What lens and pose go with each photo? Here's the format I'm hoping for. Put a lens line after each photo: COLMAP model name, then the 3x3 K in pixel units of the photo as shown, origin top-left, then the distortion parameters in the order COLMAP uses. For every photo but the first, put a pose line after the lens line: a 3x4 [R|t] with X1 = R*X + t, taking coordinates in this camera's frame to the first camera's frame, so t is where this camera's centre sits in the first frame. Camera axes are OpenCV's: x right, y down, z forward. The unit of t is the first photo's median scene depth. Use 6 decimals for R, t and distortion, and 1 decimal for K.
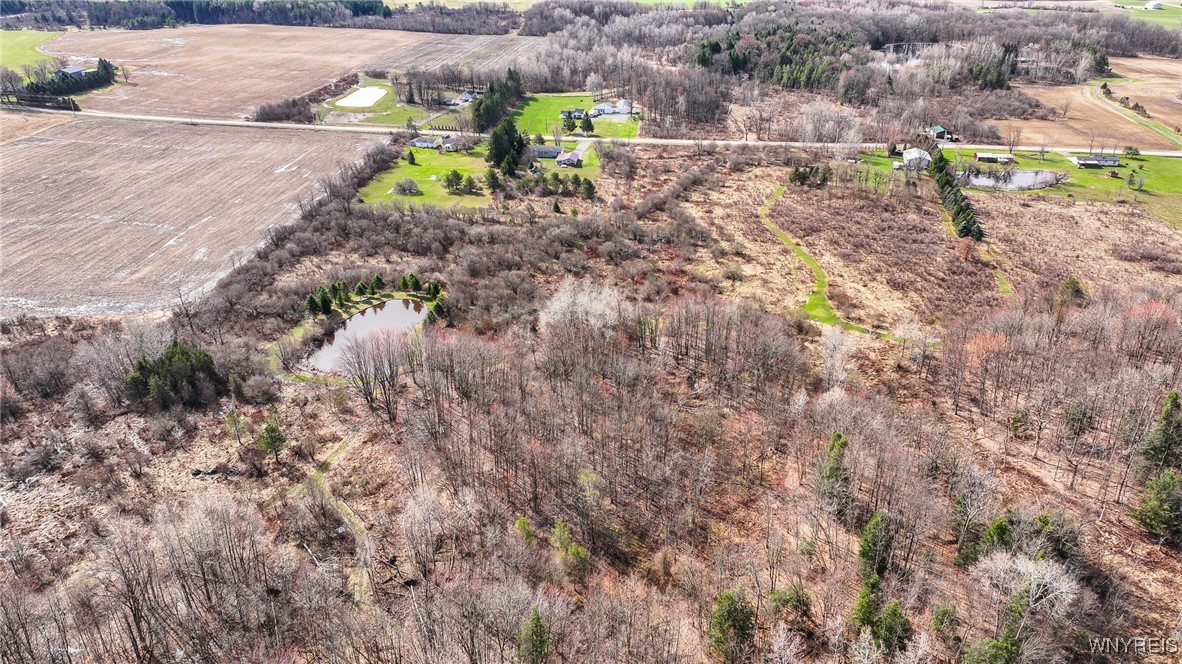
lens RADIAL K [[826.6, 0, 591.0], [0, 826.6, 332.0], [0, 0, 1]] dist [0.002703, 0.011112]
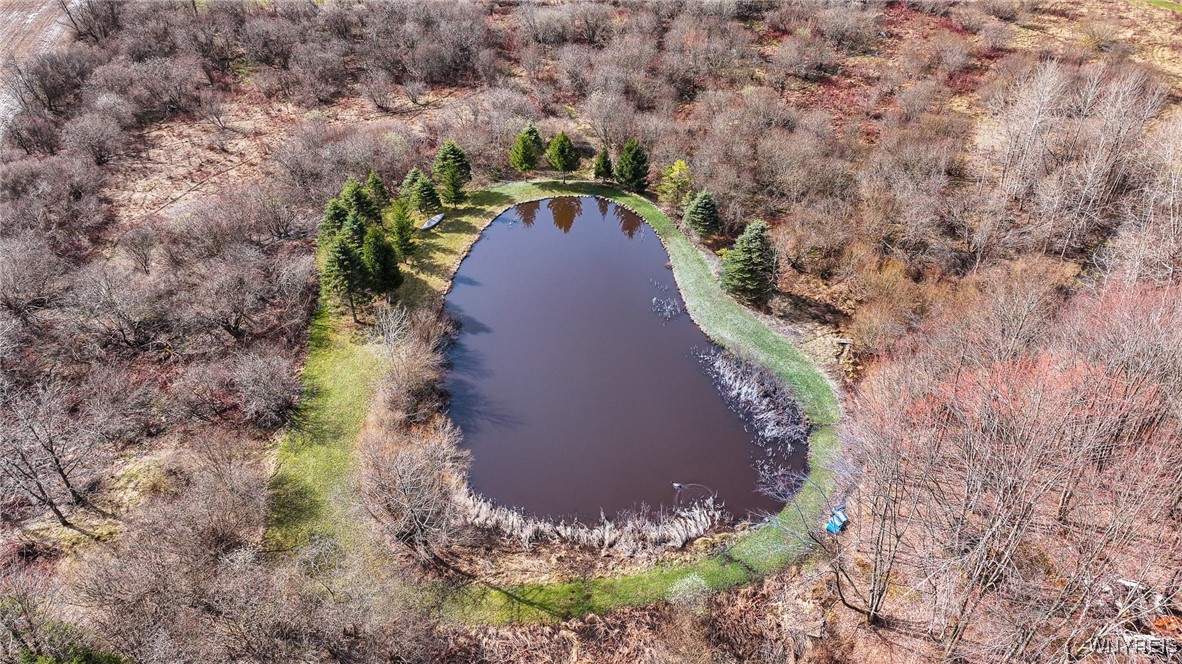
lens RADIAL K [[826.6, 0, 591.0], [0, 826.6, 332.0], [0, 0, 1]] dist [0.002703, 0.011112]
pose [[0.937511, -0.206088, 0.280360, -0.167918], [0.148197, 0.965493, 0.214153, -0.030941], [-0.314819, -0.159222, 0.935701, 0.336981]]
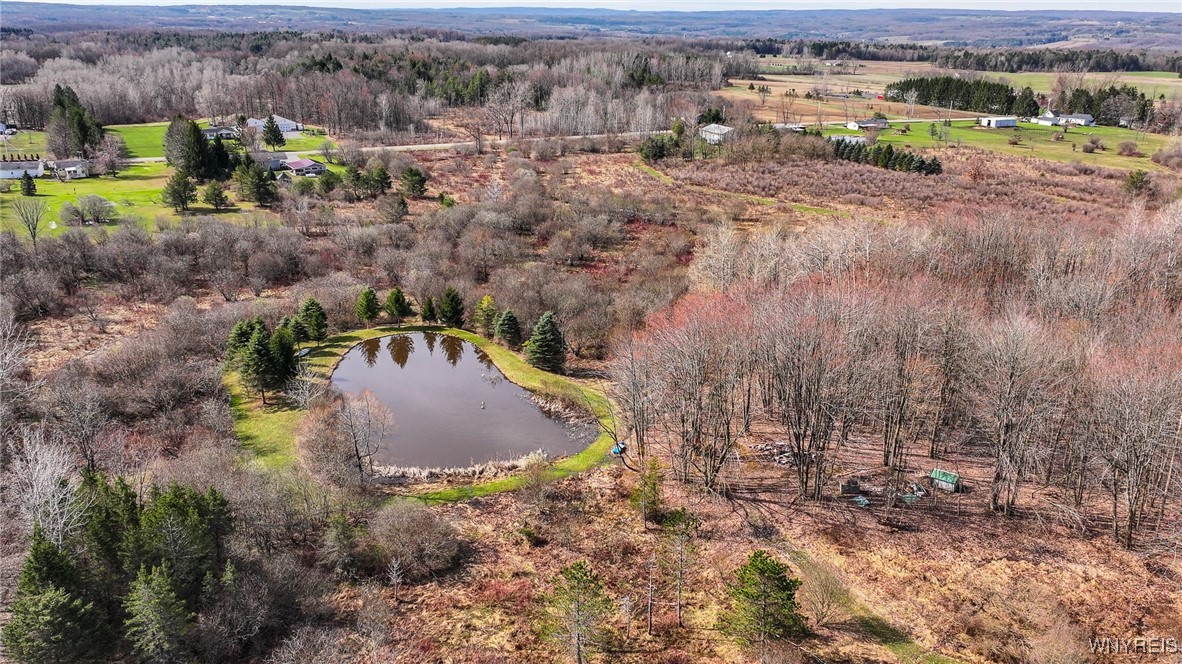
lens RADIAL K [[969.0, 0, 591.0], [0, 969.0, 332.0], [0, 0, 1]] dist [0.000805, -0.005307]
pose [[0.816451, -0.168940, 0.552148, -0.229324], [0.246934, 0.966544, -0.069405, 0.013348], [-0.521950, 0.193010, 0.830852, 0.248127]]
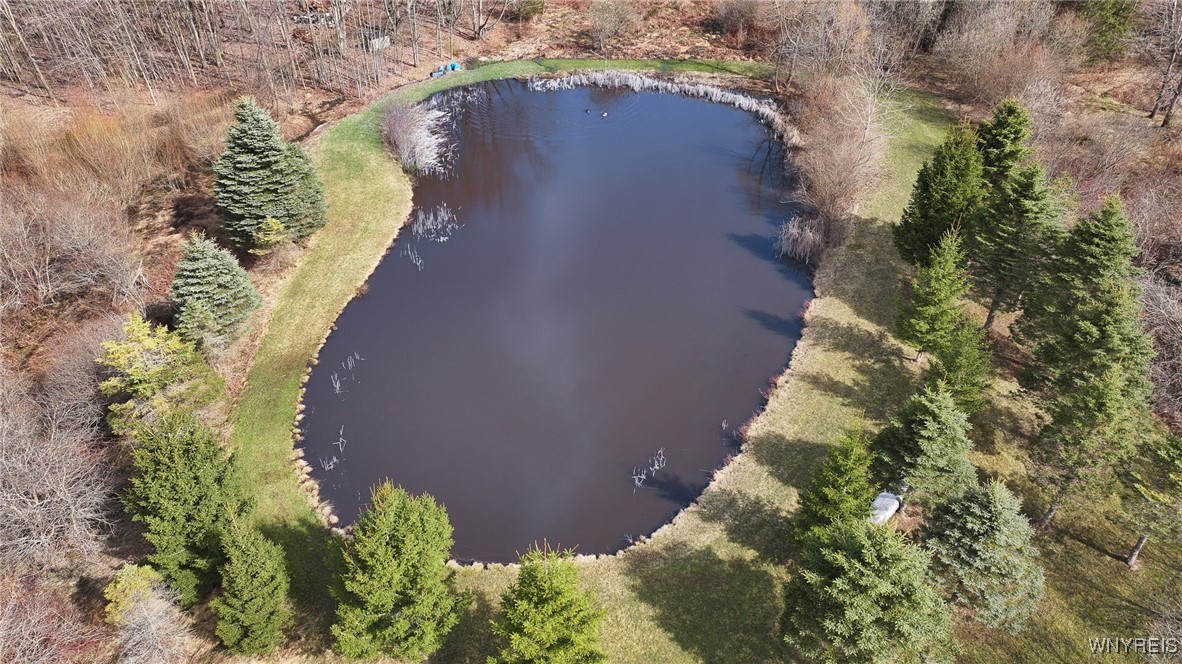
lens RADIAL K [[826.6, 0, 591.0], [0, 826.6, 332.0], [0, 0, 1]] dist [0.002703, 0.011112]
pose [[-0.995223, 0.065435, -0.072458, -0.119243], [-0.033896, 0.464420, 0.884966, -0.079072], [0.091558, 0.883195, -0.459983, 0.537638]]
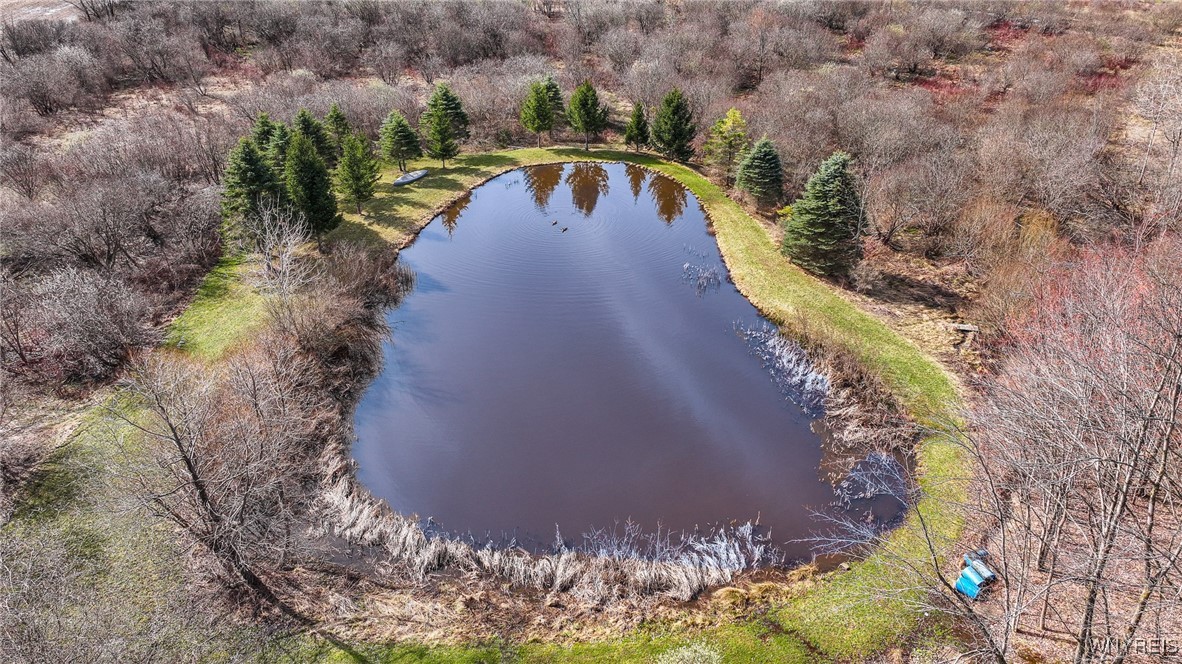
lens RADIAL K [[826.6, 0, 591.0], [0, 826.6, 332.0], [0, 0, 1]] dist [0.002703, 0.011112]
pose [[0.966944, -0.123845, 0.222894, -0.149389], [0.107586, 0.990665, 0.083717, -0.002729], [-0.231181, -0.056969, 0.971241, 0.375931]]
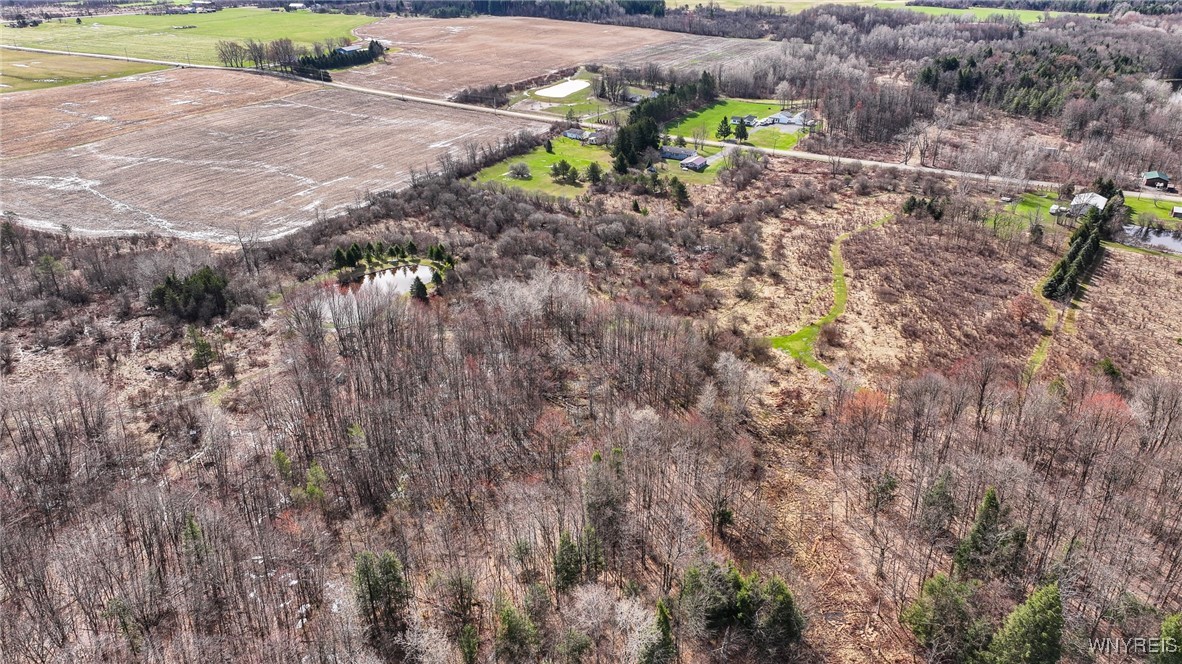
lens RADIAL K [[826.6, 0, 591.0], [0, 826.6, 332.0], [0, 0, 1]] dist [0.002703, 0.011112]
pose [[0.923057, 0.174787, -0.342658, 0.194562], [-0.175792, 0.984018, 0.028388, -0.011954], [0.342144, 0.034033, 0.939031, 0.021941]]
